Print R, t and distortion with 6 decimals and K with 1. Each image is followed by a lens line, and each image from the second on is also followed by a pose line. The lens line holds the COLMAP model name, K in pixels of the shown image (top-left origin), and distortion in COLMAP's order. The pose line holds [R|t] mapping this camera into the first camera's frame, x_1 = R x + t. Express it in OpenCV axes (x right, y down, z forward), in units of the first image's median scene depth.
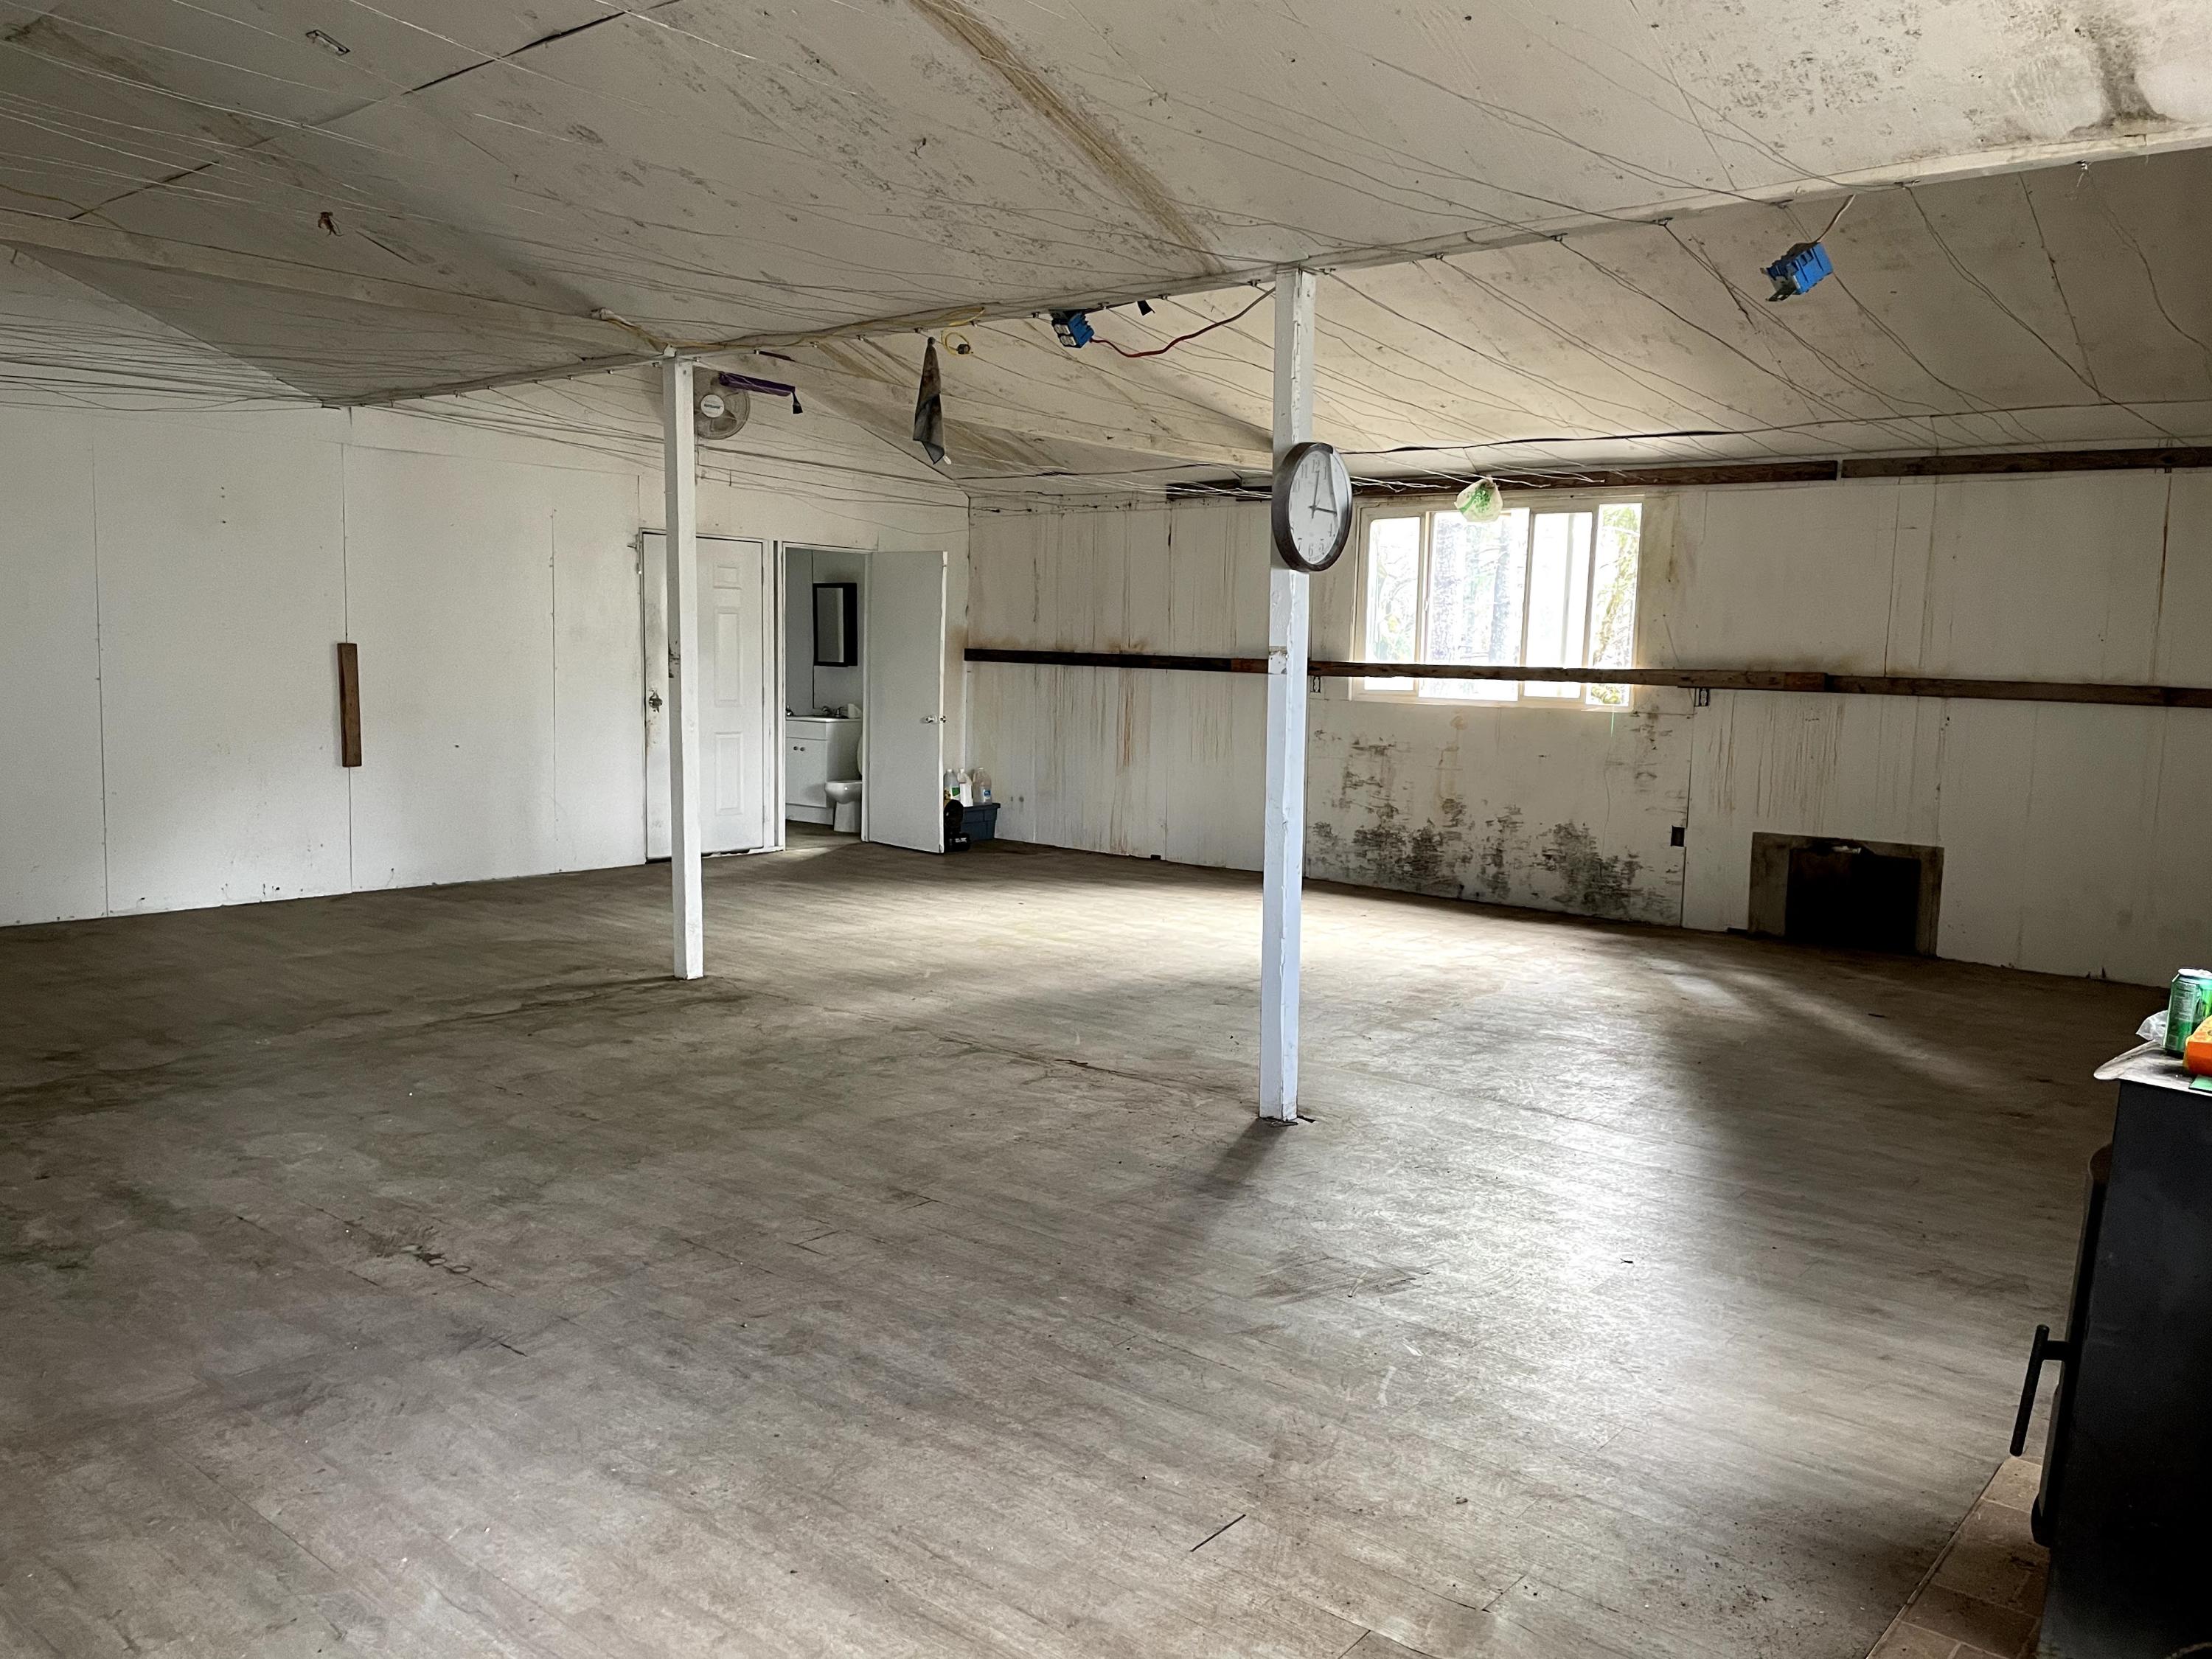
lens RADIAL K [[1675.5, 0, 1094.4], [0, 1675.5, 813.2], [0, 0, 1]] dist [0.115860, -0.159028]
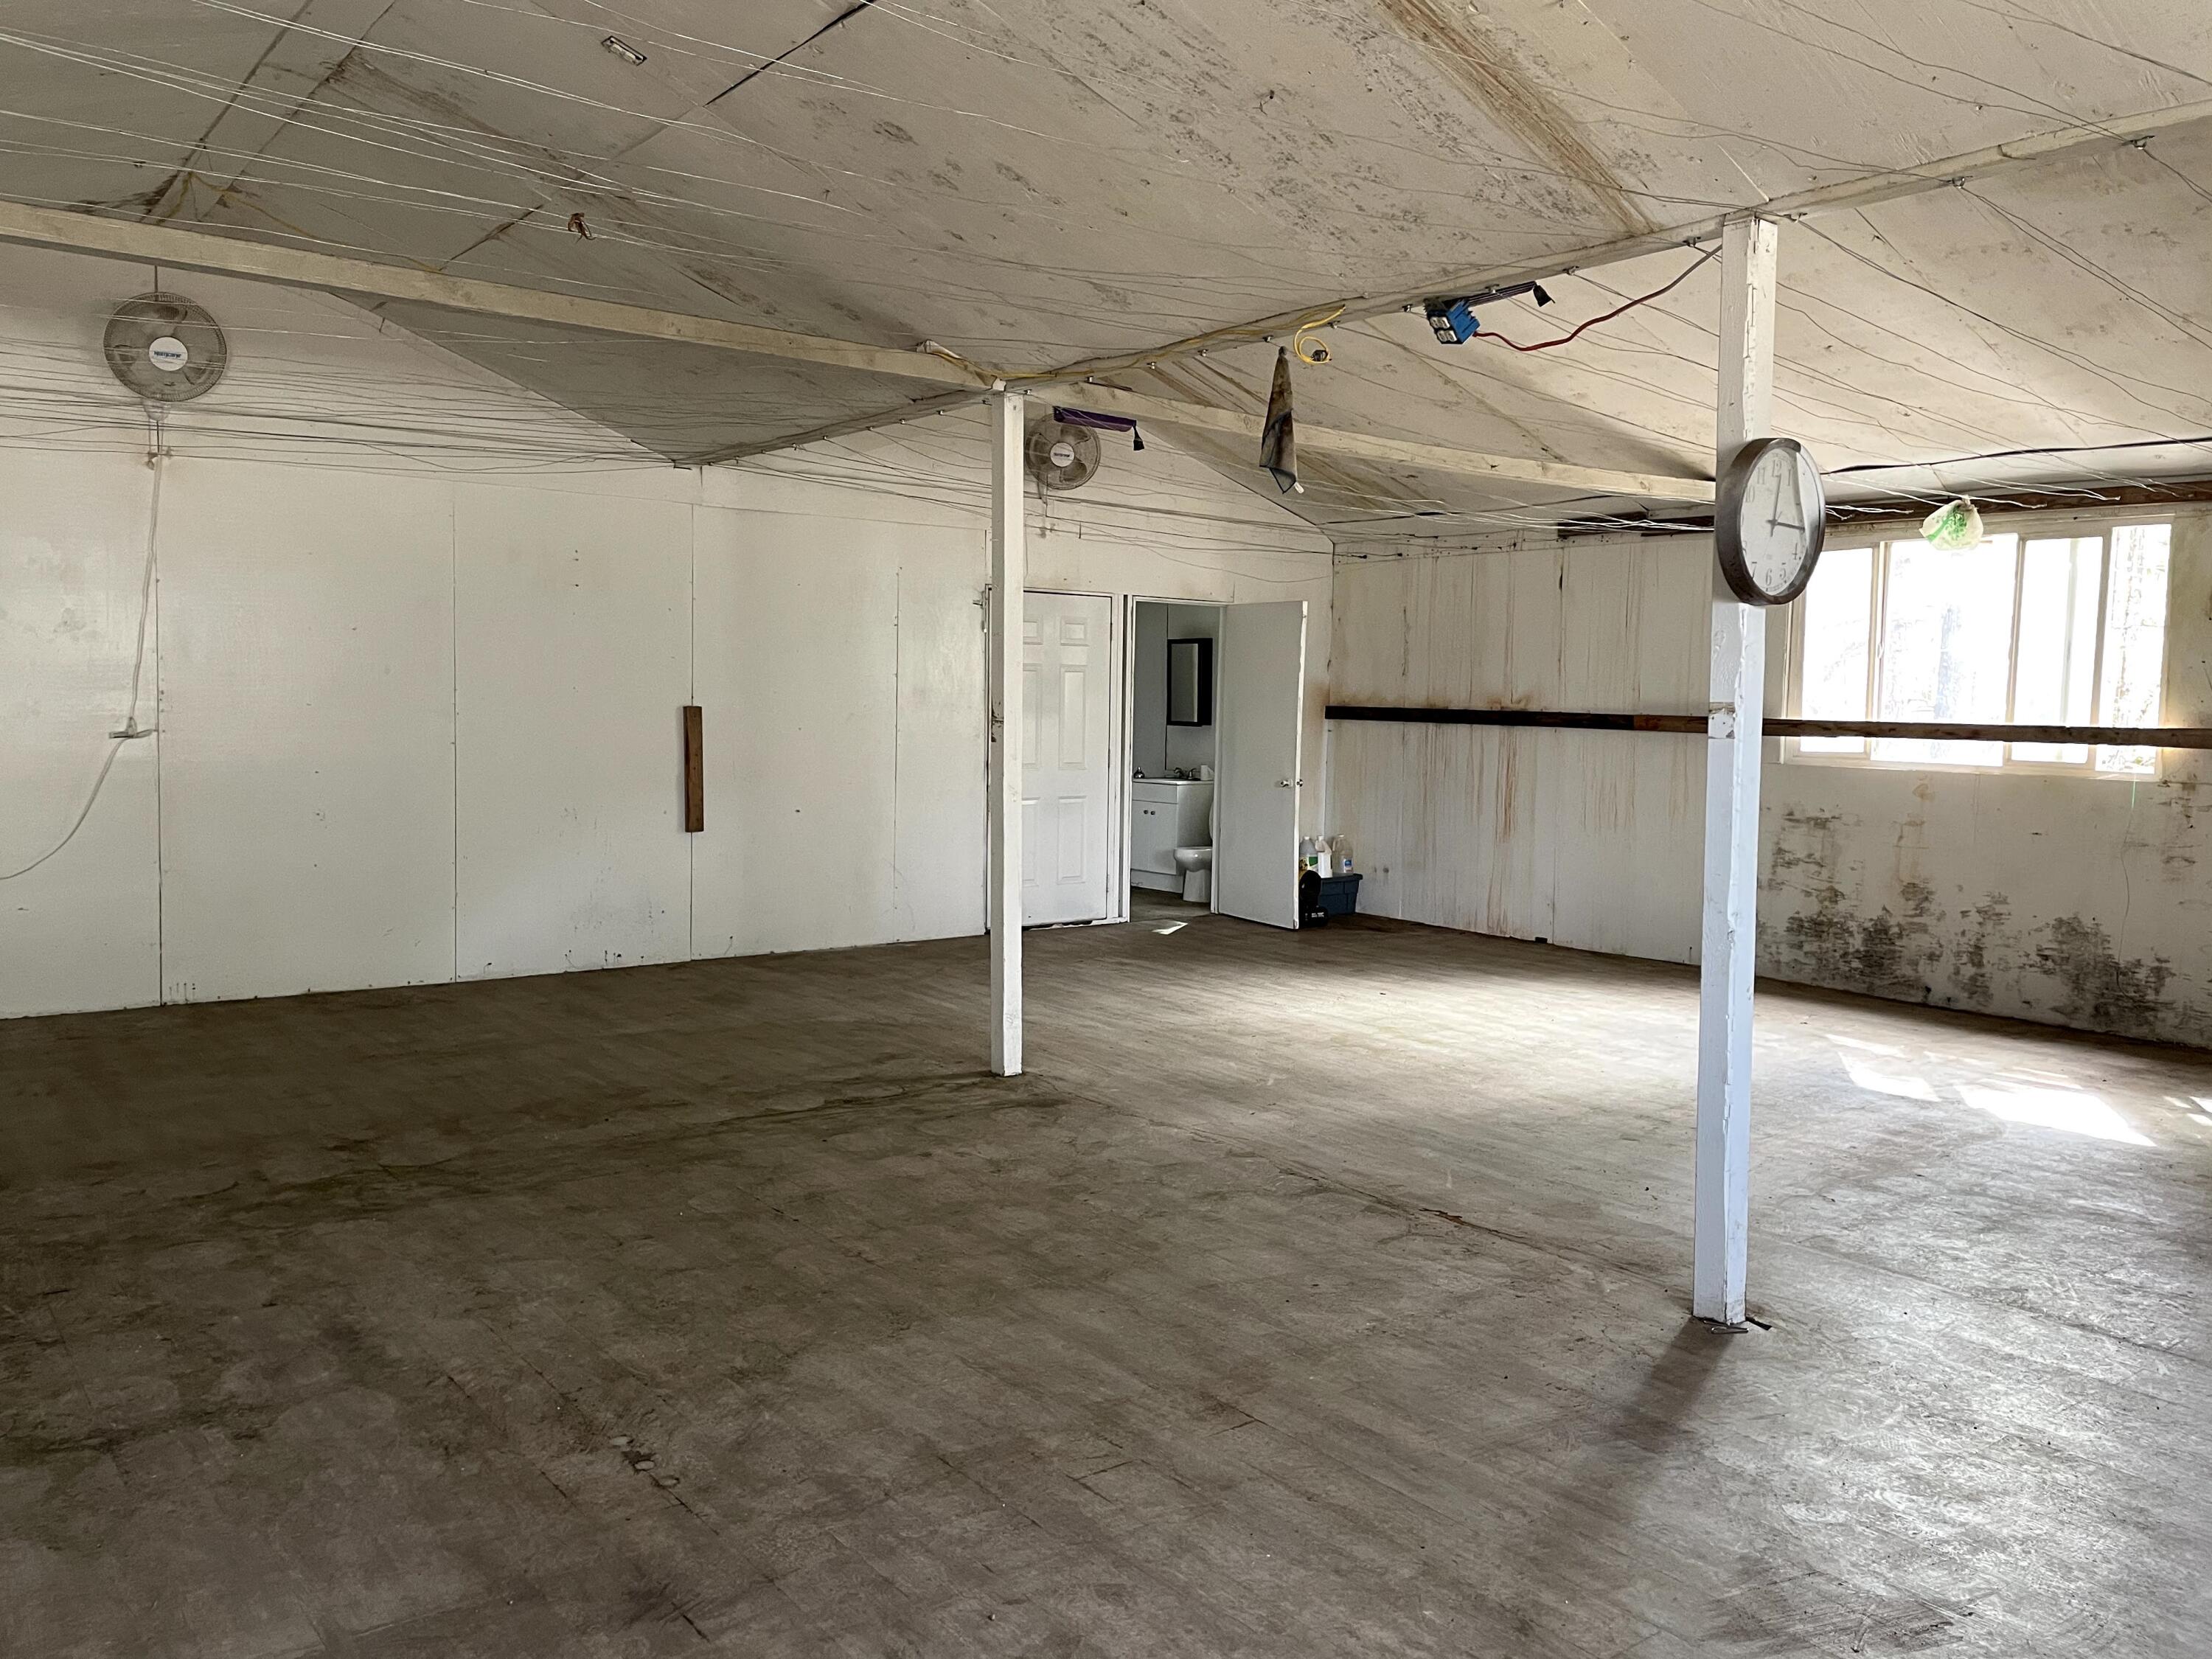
lens RADIAL K [[1675.5, 0, 1094.4], [0, 1675.5, 813.2], [0, 0, 1]] dist [0.115860, -0.159028]
pose [[0.976212, 0.009328, -0.216617, -0.001759], [-0.016566, 0.999363, -0.031621, -0.016169], [0.216184, 0.034457, 0.975744, 0.150612]]
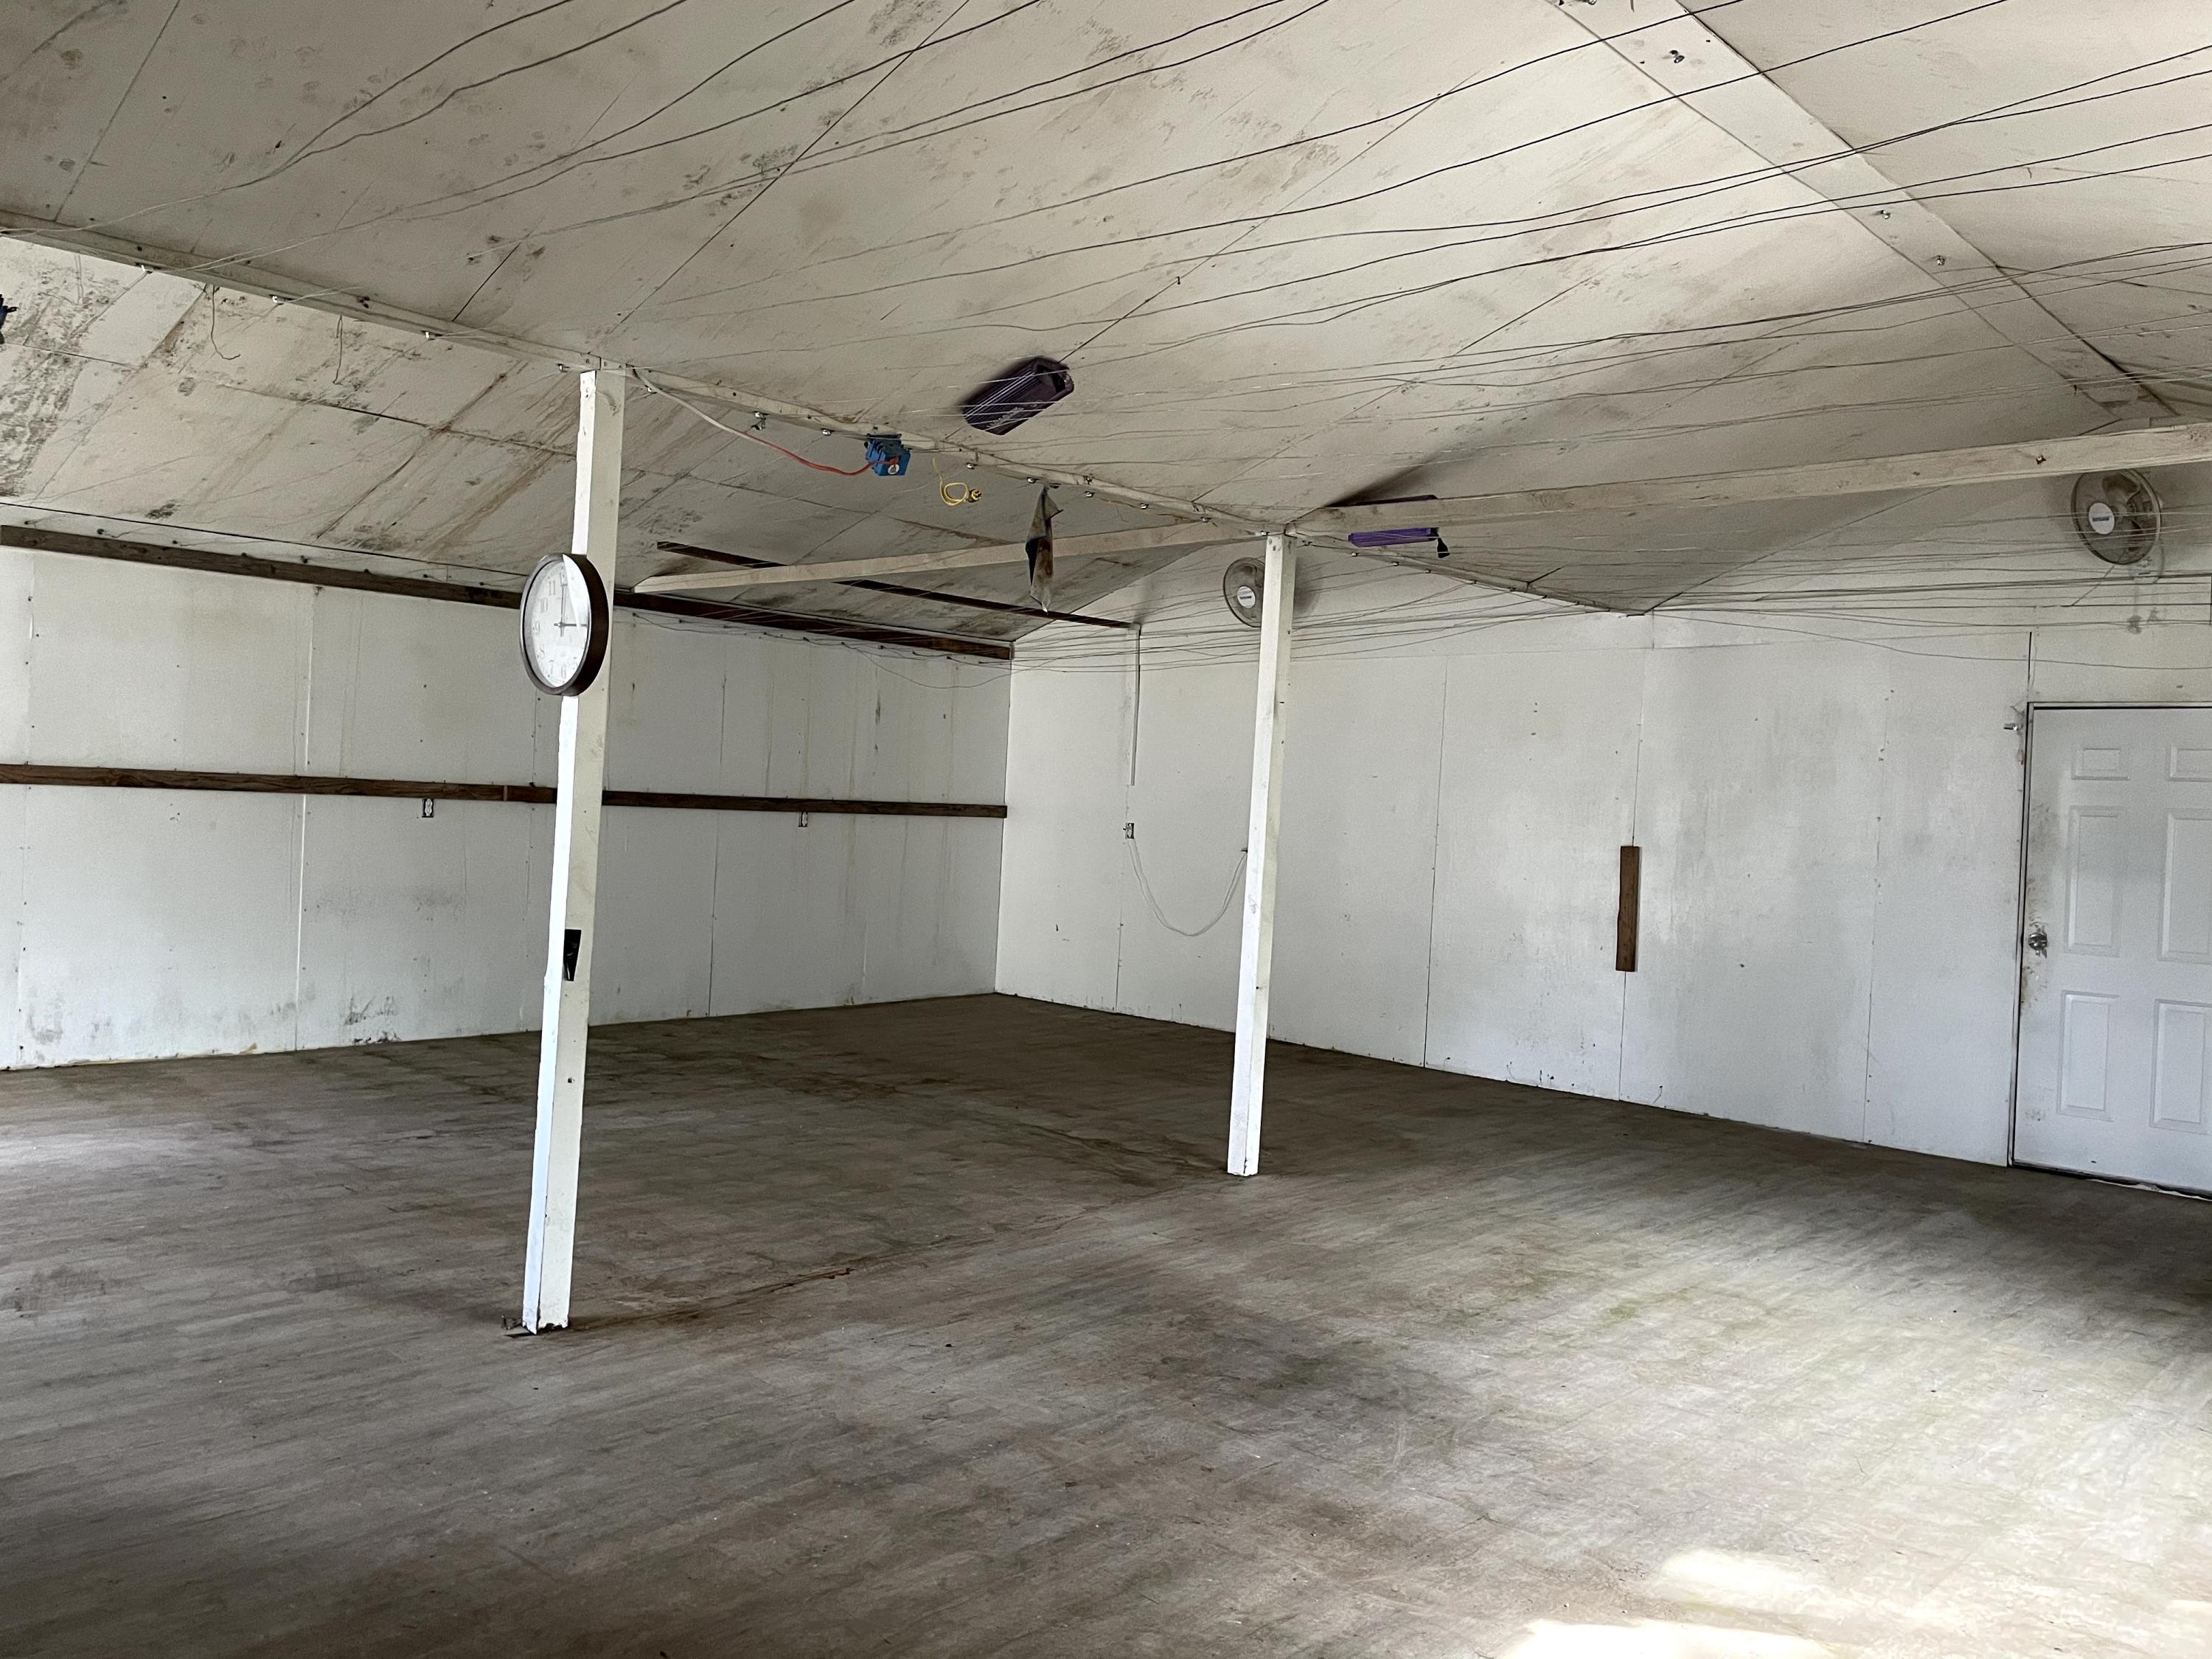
lens RADIAL K [[1675.5, 0, 1094.4], [0, 1675.5, 813.2], [0, 0, 1]] dist [0.115860, -0.159028]
pose [[-0.069142, -0.017770, -0.997449, 0.821144], [-0.145547, 0.989323, -0.007536, -0.096055], [0.986932, 0.144654, -0.070990, 1.112321]]
